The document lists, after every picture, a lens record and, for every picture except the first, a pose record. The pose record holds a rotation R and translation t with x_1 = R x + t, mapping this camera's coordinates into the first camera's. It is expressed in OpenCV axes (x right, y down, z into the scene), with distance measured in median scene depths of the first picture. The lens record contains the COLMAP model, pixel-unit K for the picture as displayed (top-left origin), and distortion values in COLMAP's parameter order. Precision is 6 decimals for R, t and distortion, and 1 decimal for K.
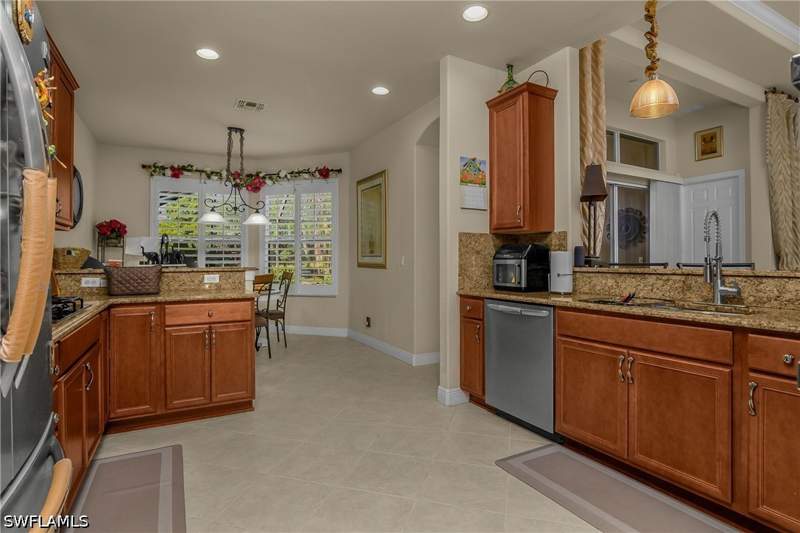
lens RADIAL K [[397.3, 0, 400.0], [0, 397.3, 266.5], [0, 0, 1]] dist [-0.001100, -0.000010]
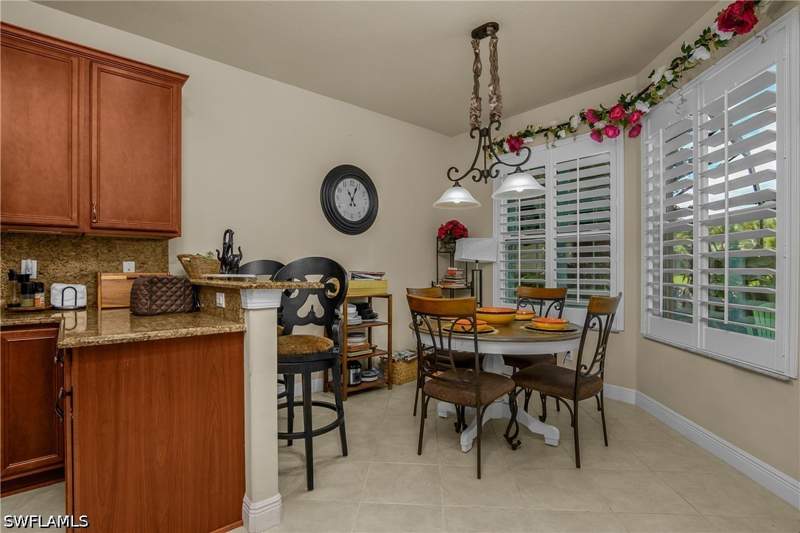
lens RADIAL K [[397.3, 0, 400.0], [0, 397.3, 266.5], [0, 0, 1]] dist [-0.001100, -0.000010]
pose [[0.201189, -0.007877, -0.979521, 0.072141], [-0.009376, 0.999906, -0.009967, -0.007134], [0.979508, 0.011189, 0.201096, 0.533188]]
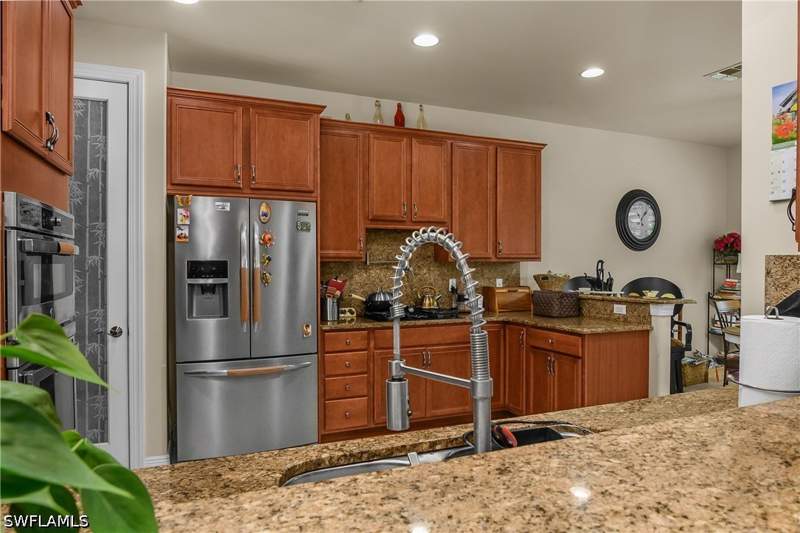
lens RADIAL K [[504.3, 0, 400.0], [0, 504.3, 266.5], [0, 0, 1]] dist [-0.001978, -0.000679]
pose [[-0.103063, 0.003236, -0.994670, 0.343394], [-0.009826, 0.999943, 0.004271, -0.031913], [0.994626, 0.010214, -0.103025, 0.286662]]
